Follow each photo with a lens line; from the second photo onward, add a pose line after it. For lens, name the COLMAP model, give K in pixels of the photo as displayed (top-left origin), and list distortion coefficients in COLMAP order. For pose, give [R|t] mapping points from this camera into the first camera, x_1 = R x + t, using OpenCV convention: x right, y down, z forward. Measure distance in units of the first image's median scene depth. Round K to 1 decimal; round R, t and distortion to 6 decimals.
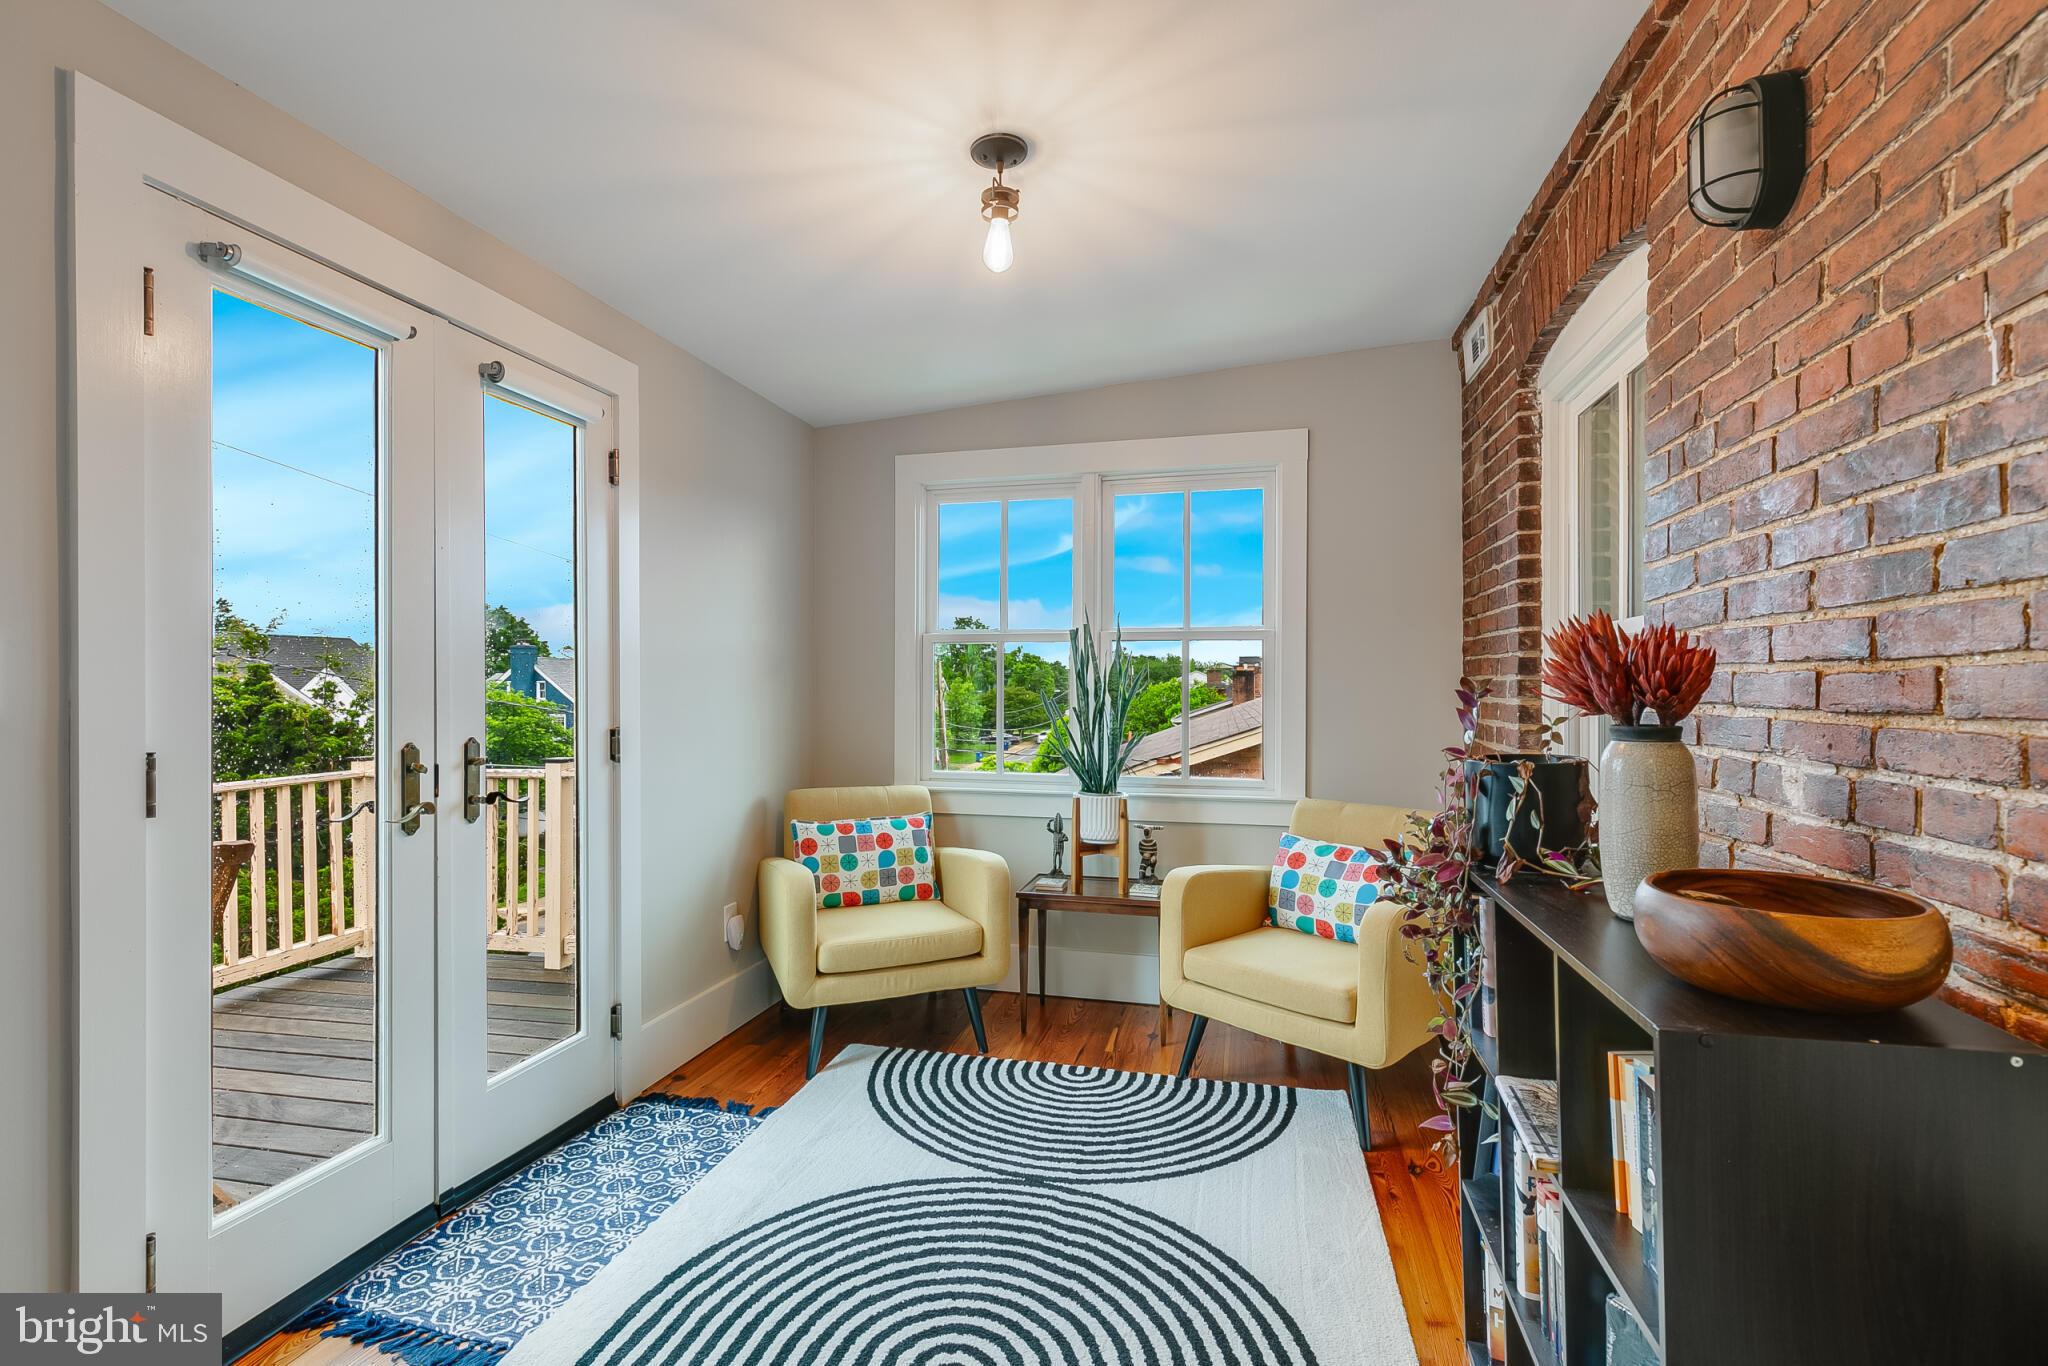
lens RADIAL K [[924.8, 0, 1018.1], [0, 924.8, 686.7], [0, 0, 1]] dist [-0.009937, -0.000151]
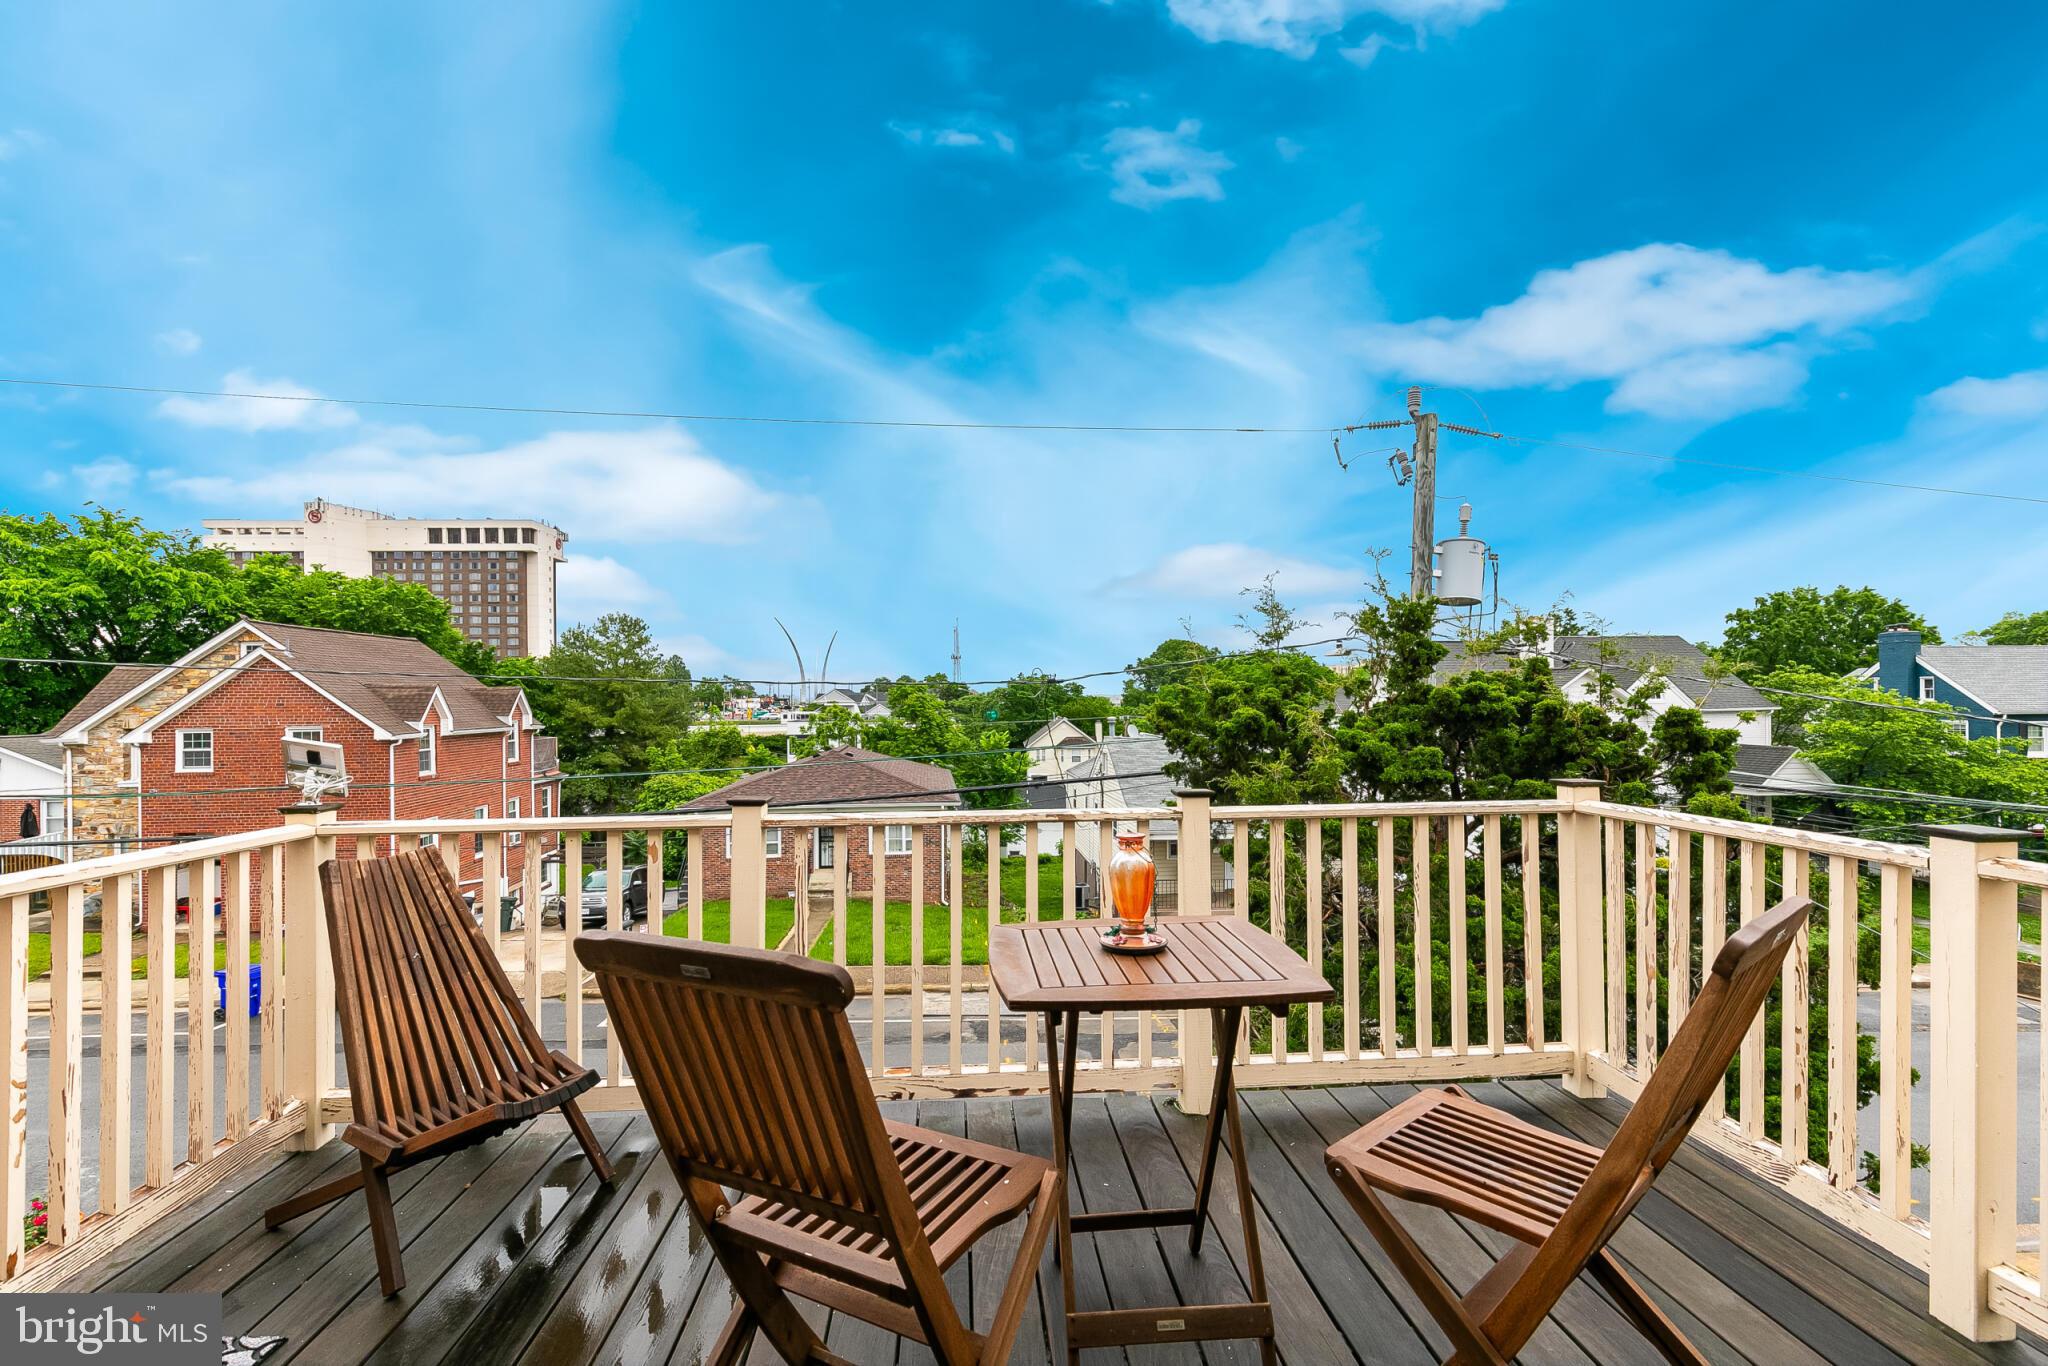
lens RADIAL K [[917.5, 0, 1012.8], [0, 917.5, 694.1], [0, 0, 1]] dist [0.001679, -0.000381]
pose [[0.305689, 0.000432, -0.952131, -0.120680], [0.007311, 0.999969, 0.002801, 0.005771], [0.952103, -0.007817, 0.305676, 0.236677]]
